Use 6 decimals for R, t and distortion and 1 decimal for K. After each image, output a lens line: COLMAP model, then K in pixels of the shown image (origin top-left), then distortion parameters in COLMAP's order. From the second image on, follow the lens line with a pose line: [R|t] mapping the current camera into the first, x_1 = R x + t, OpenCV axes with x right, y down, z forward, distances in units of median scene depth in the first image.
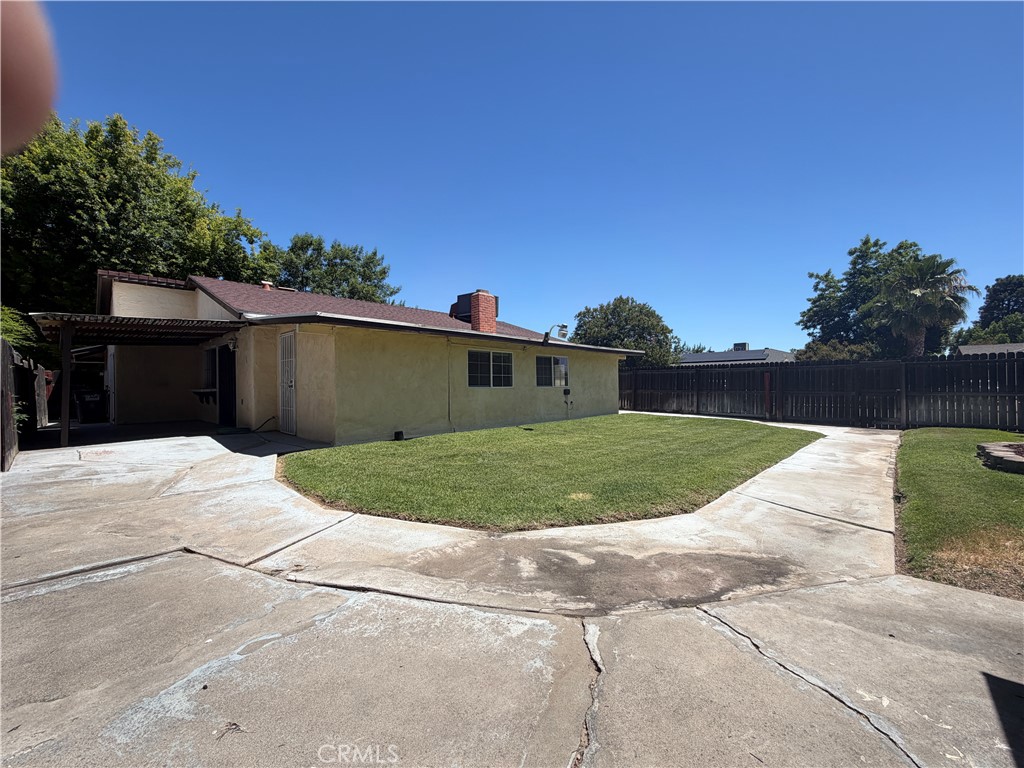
lens RADIAL K [[406.6, 0, 509.0], [0, 406.6, 381.9], [0, 0, 1]] dist [0.000010, 0.000029]
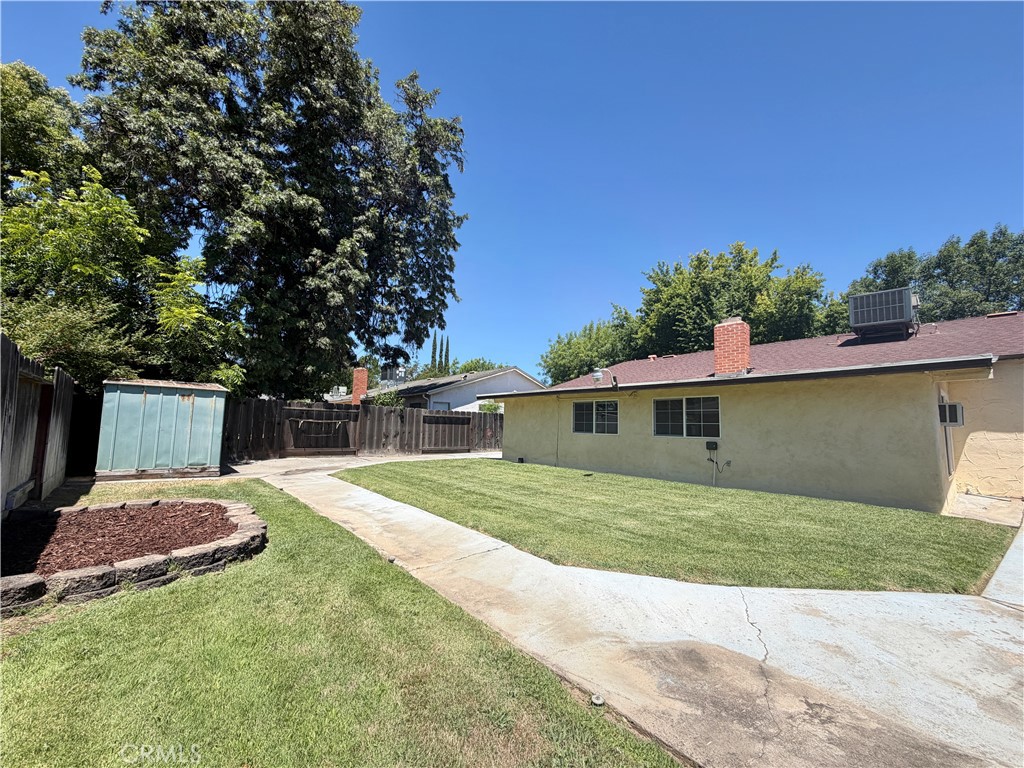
lens RADIAL K [[406.6, 0, 508.4], [0, 406.6, 386.5], [0, 0, 1]] dist [0.000010, 0.000029]
pose [[-0.099627, -0.094224, -0.990554, 1.031310], [-0.019836, 0.995497, -0.092699, -0.006998], [0.994827, 0.010413, -0.101047, 0.842240]]
